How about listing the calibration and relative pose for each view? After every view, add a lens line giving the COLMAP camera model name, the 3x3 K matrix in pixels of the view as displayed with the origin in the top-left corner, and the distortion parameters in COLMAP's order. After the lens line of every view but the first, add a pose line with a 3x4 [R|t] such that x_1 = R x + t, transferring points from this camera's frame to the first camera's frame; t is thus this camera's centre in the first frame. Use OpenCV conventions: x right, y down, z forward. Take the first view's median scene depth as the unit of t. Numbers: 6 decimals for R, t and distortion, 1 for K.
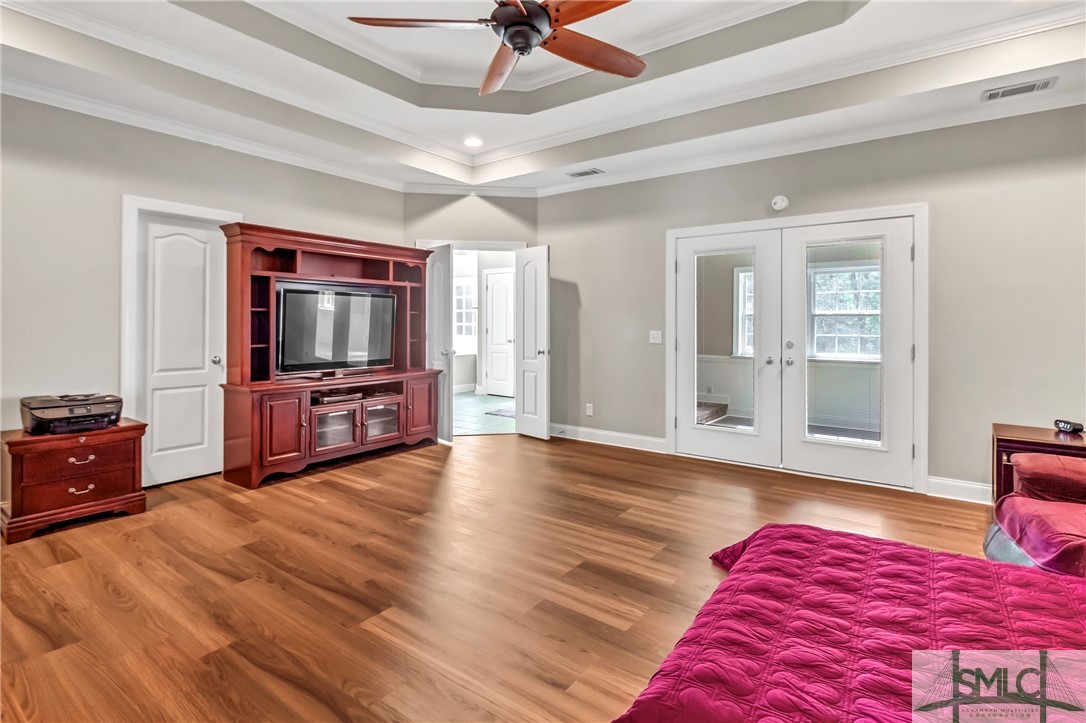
lens RADIAL K [[538.0, 0, 547.4], [0, 538.0, 332.3], [0, 0, 1]] dist [0.000262, -0.000097]
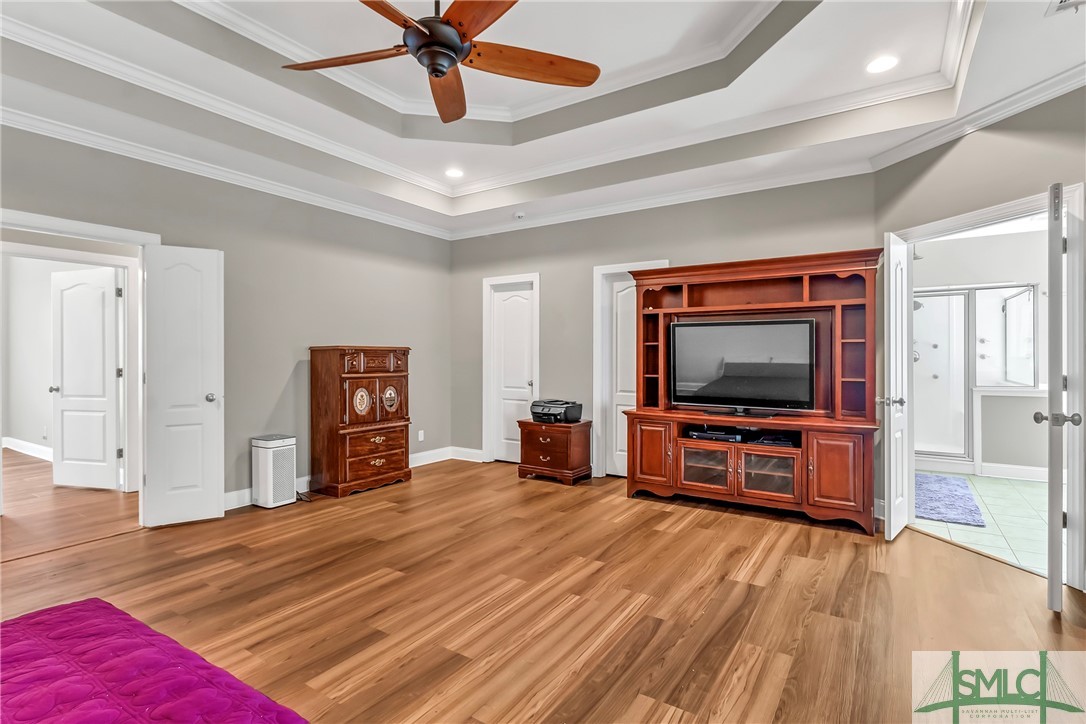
lens RADIAL K [[536.8, 0, 543.0], [0, 536.8, 362.0], [0, 0, 1]] dist [-0.000806, -0.000216]
pose [[0.037480, 0.012067, -0.999225, 0.696741], [-0.018065, 0.999772, 0.011396, -0.014695], [0.999134, 0.017623, 0.037690, 0.876300]]
